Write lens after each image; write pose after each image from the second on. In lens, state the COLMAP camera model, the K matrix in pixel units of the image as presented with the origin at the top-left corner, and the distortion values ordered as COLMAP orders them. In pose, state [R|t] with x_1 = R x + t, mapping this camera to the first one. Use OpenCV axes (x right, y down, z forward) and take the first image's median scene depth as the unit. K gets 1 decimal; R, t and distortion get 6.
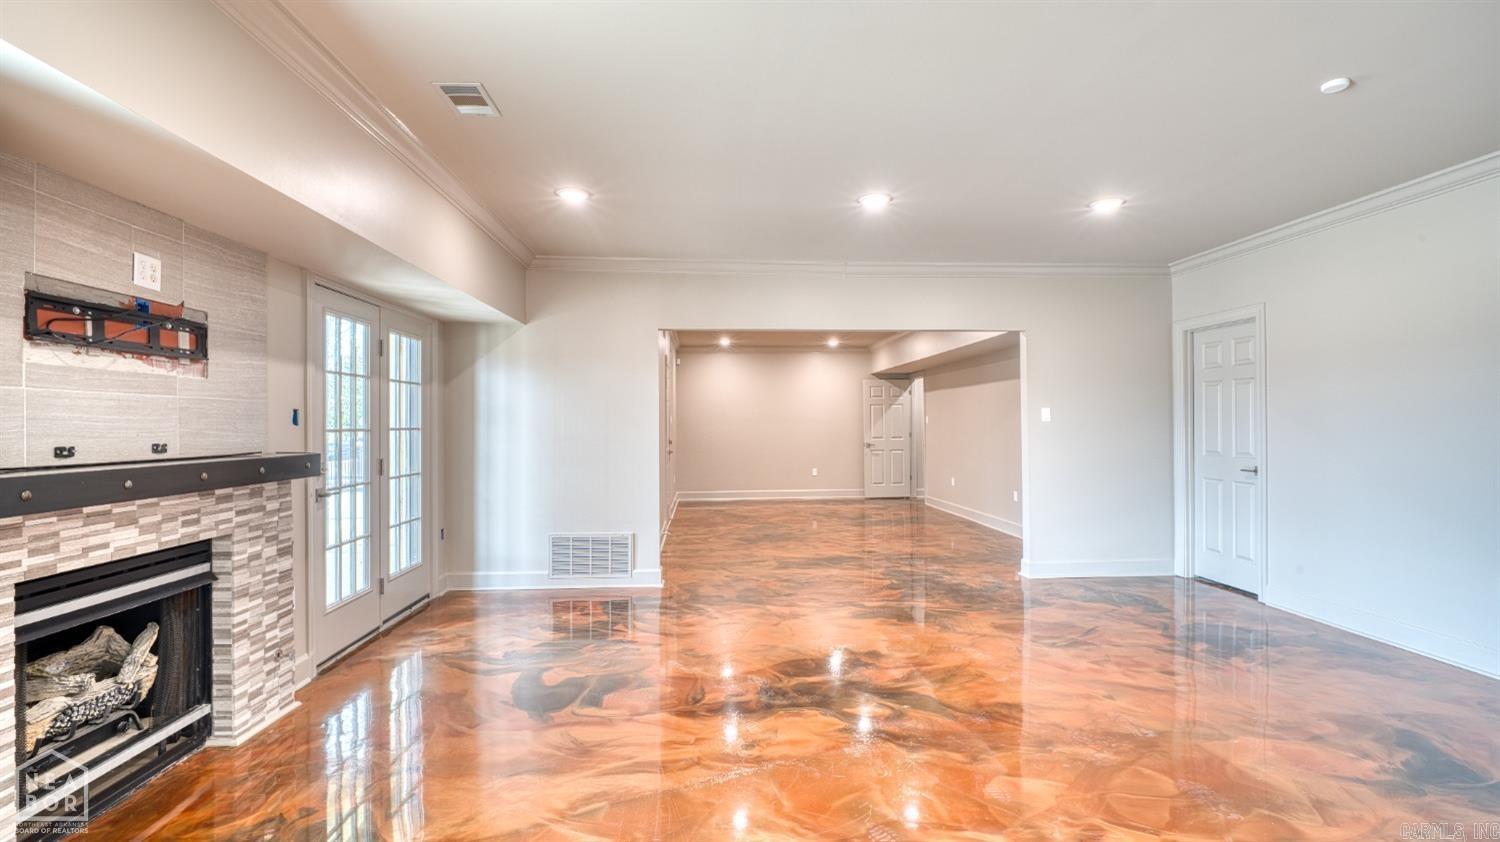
lens RADIAL K [[693.5, 0, 760.3], [0, 693.5, 422.2], [0, 0, 1]] dist [0.000333, -0.009963]
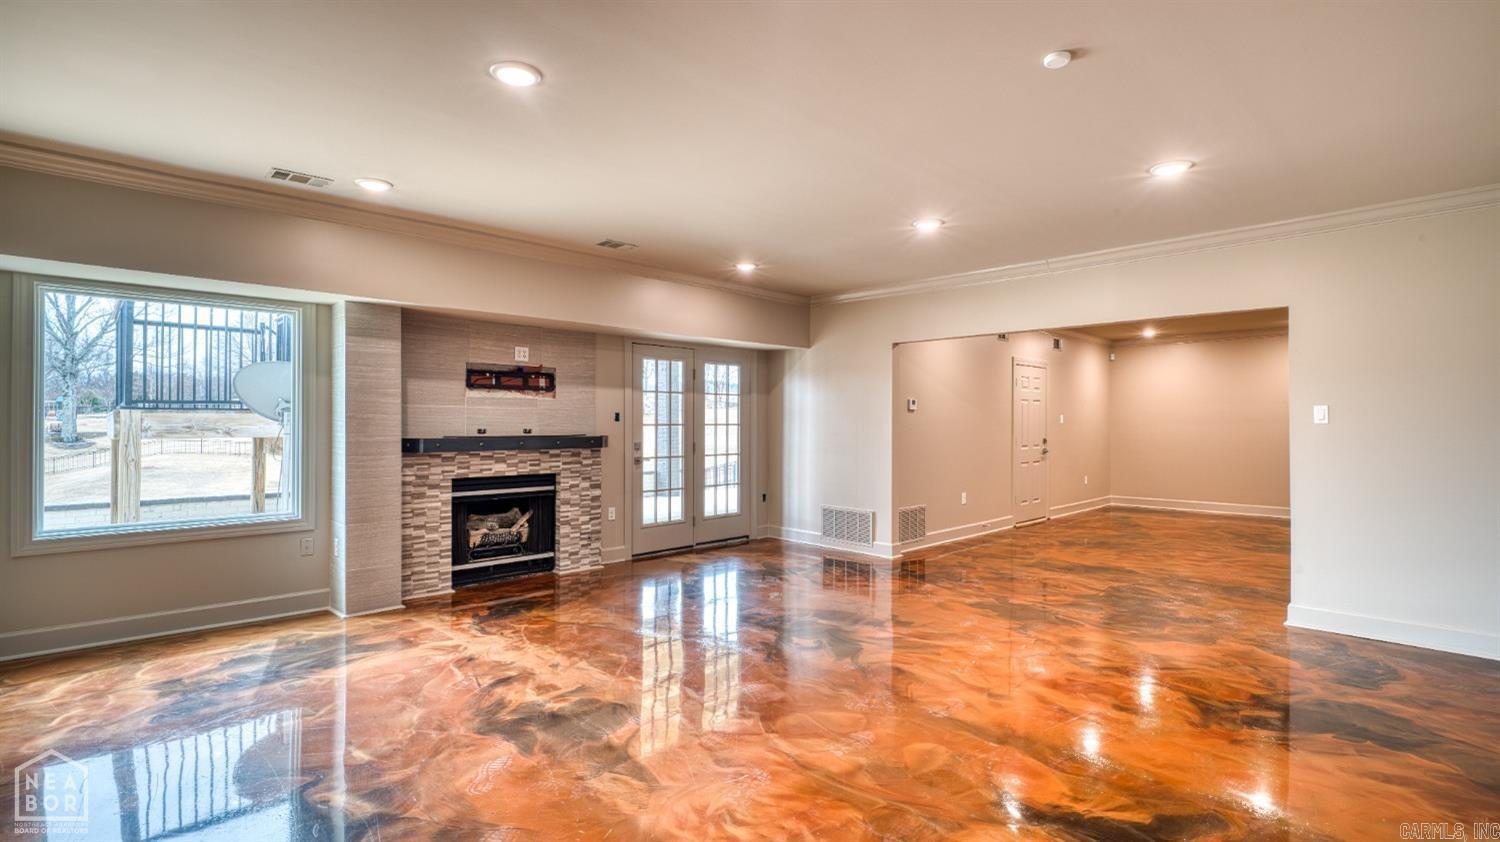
lens RADIAL K [[693.5, 0, 760.3], [0, 693.5, 422.2], [0, 0, 1]] dist [0.000333, -0.009963]
pose [[0.641651, 0.003716, -0.766988, 1.214702], [-0.003009, 0.999993, 0.002327, 0.000793], [0.766991, 0.000814, 0.641658, 0.113874]]
